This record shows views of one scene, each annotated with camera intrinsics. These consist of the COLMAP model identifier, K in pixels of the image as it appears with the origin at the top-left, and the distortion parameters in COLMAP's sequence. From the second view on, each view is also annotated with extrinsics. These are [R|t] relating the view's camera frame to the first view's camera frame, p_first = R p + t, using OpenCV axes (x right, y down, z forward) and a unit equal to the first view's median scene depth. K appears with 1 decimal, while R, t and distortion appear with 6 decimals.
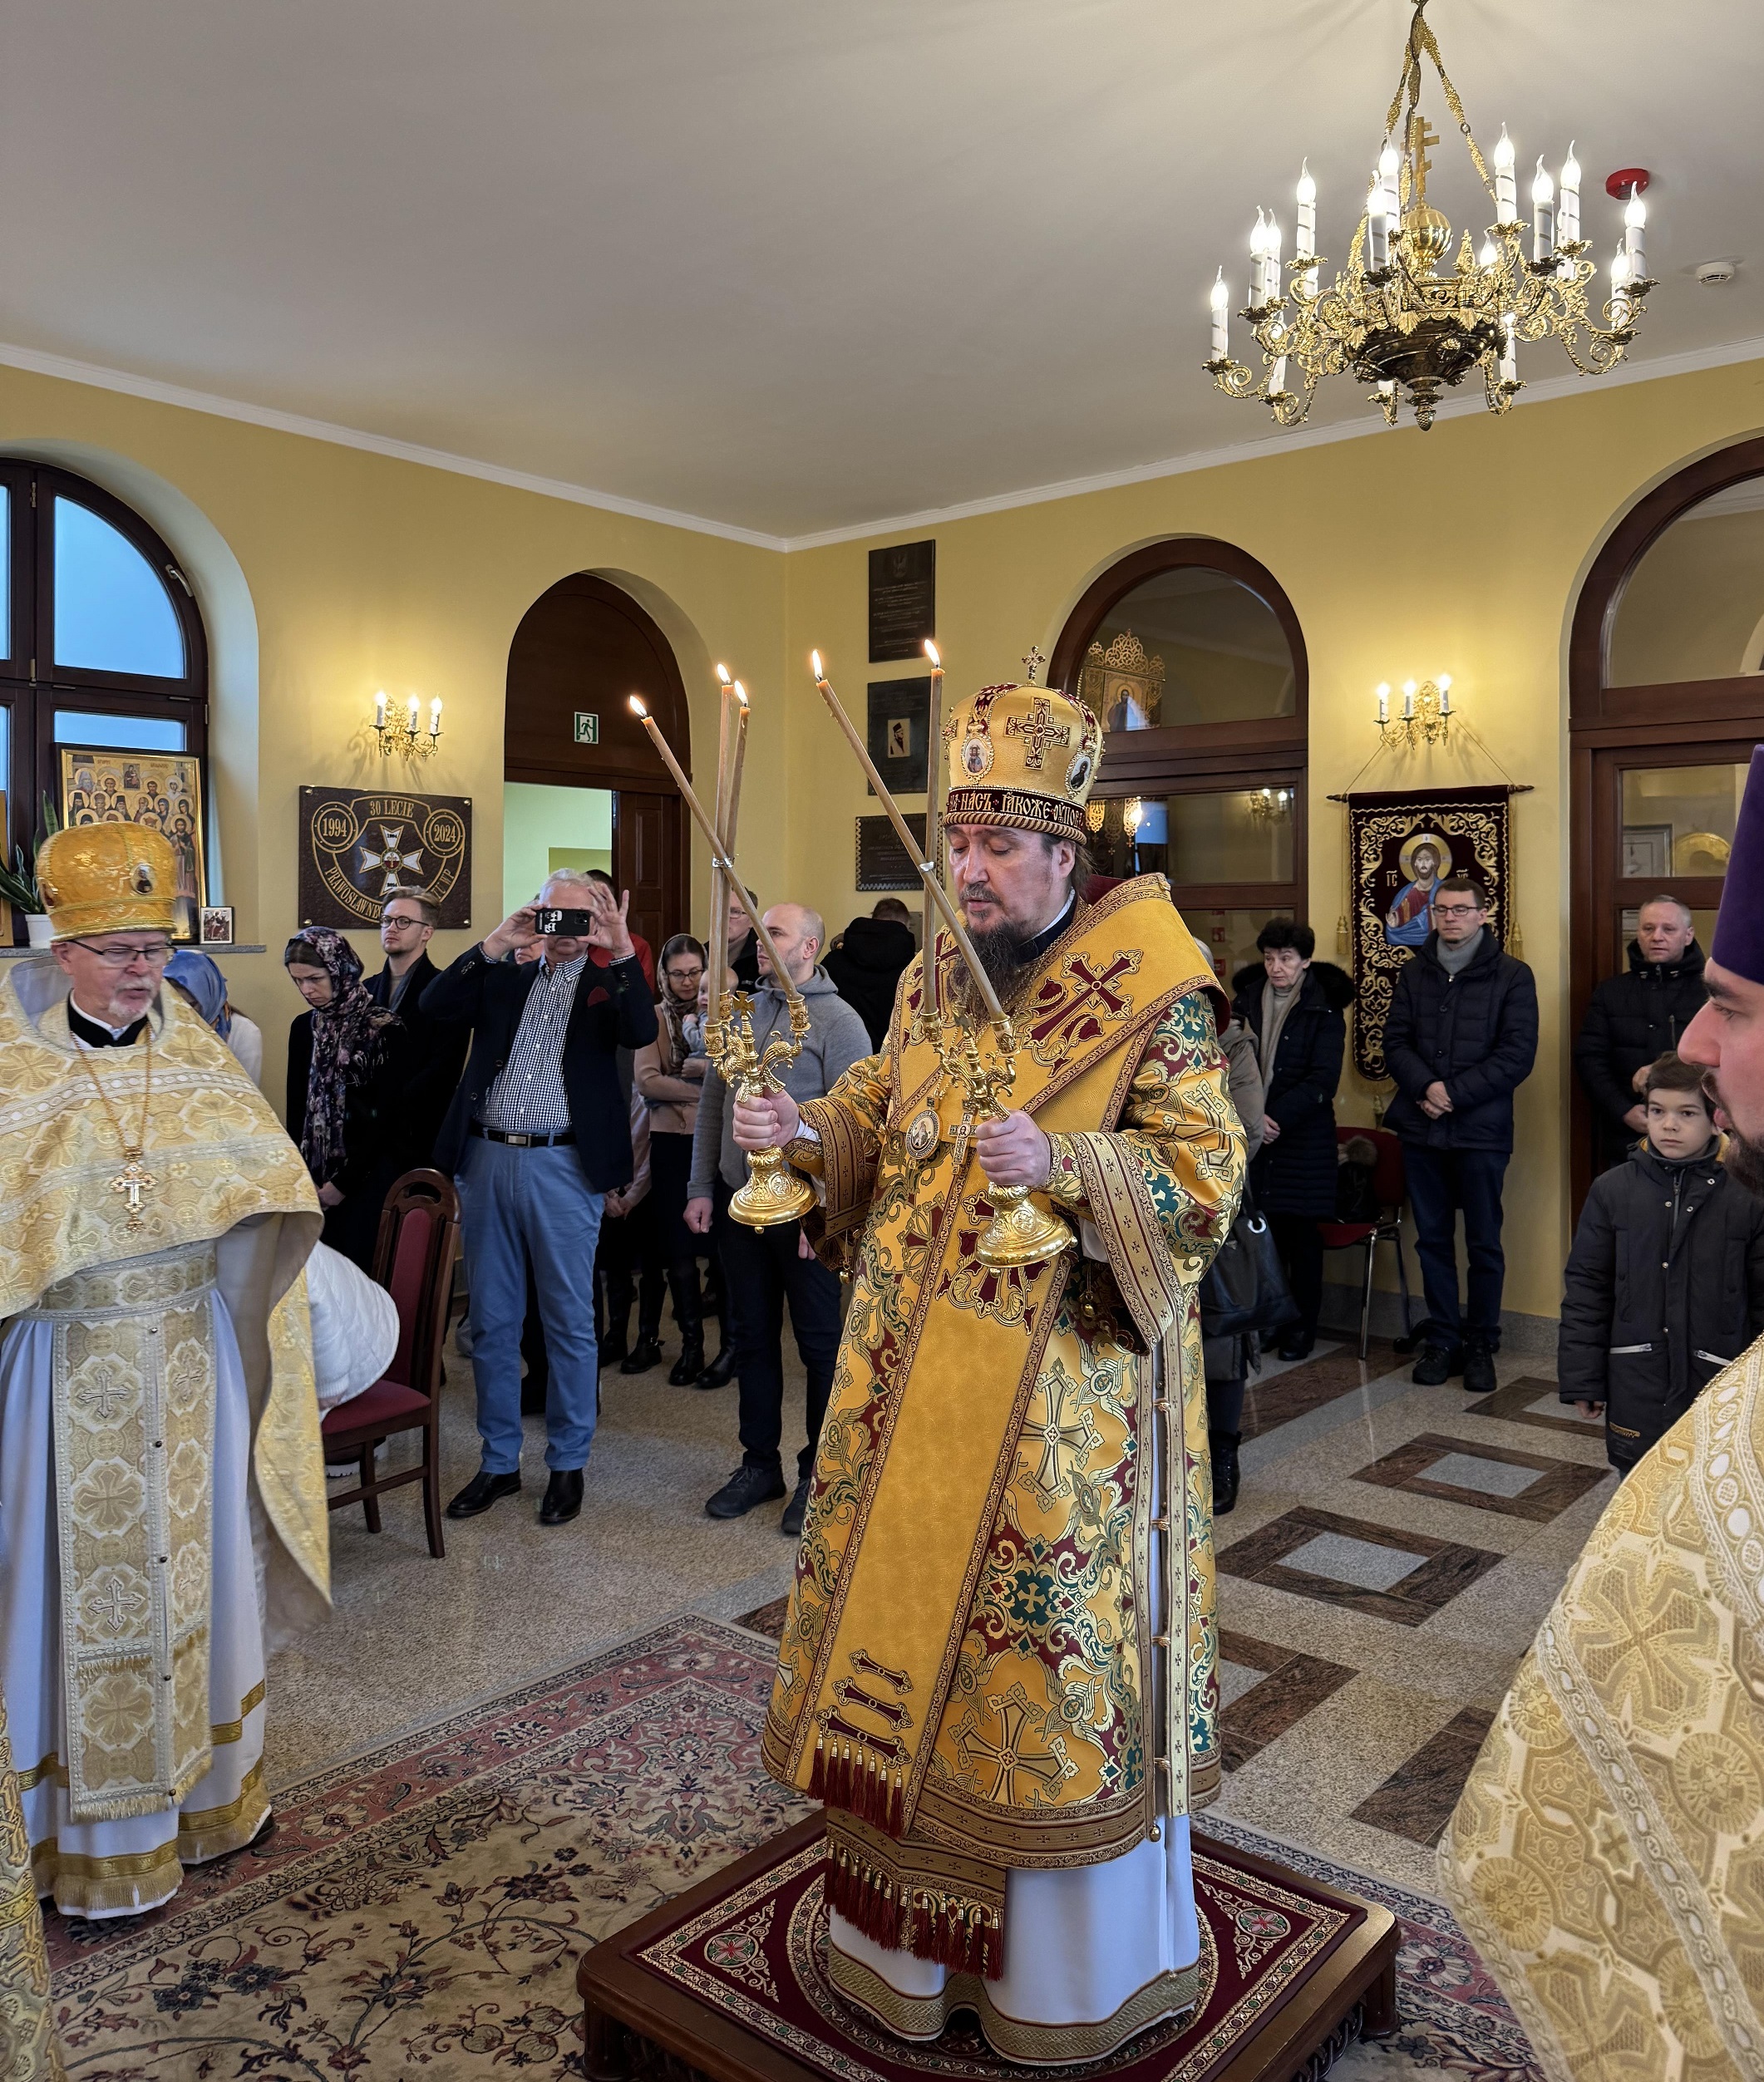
lens RADIAL K [[1686.7, 0, 853.5], [0, 1686.7, 919.8], [0, 0, 1]] dist [0.014422, -0.051028]
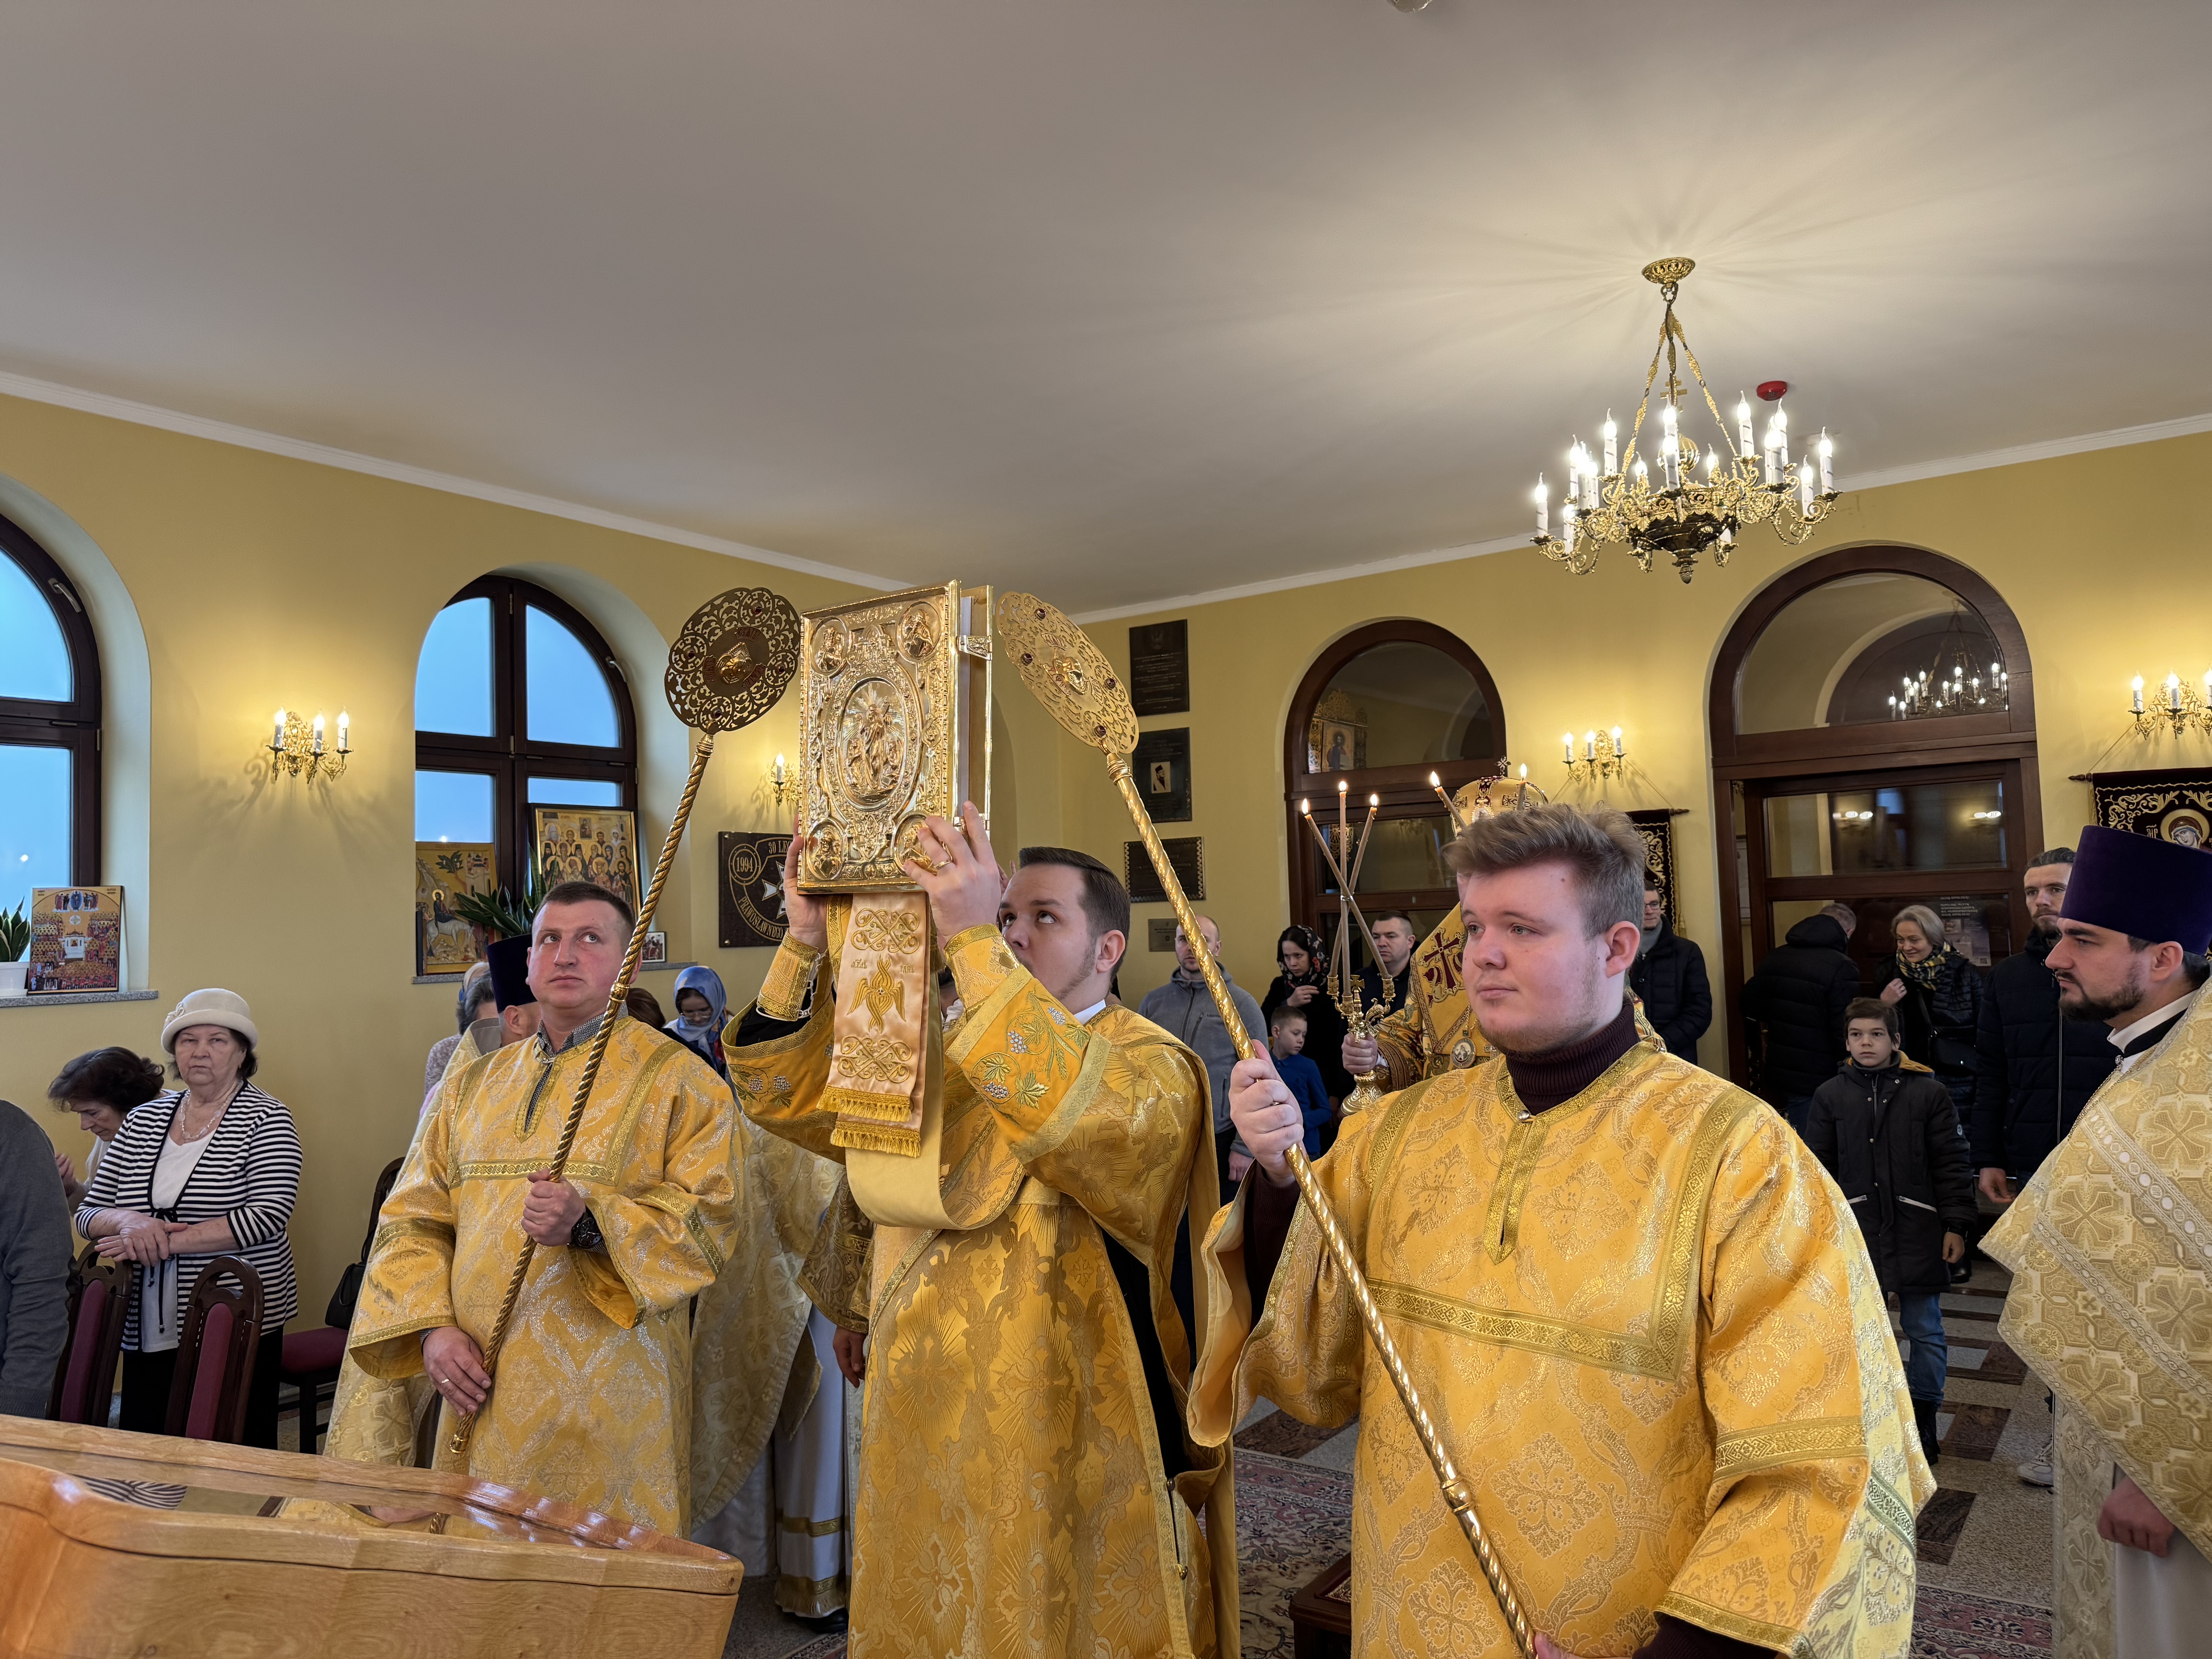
lens RADIAL K [[1565.5, 0, 1097.8], [0, 1565.5, 833.9], [0, 0, 1]] dist [0.006548, 0.001245]
pose [[0.994568, -0.025841, 0.100834, -0.177470], [0.031854, 0.997780, -0.058491, -0.002427], [-0.099099, 0.061385, 0.993182, -0.170259]]
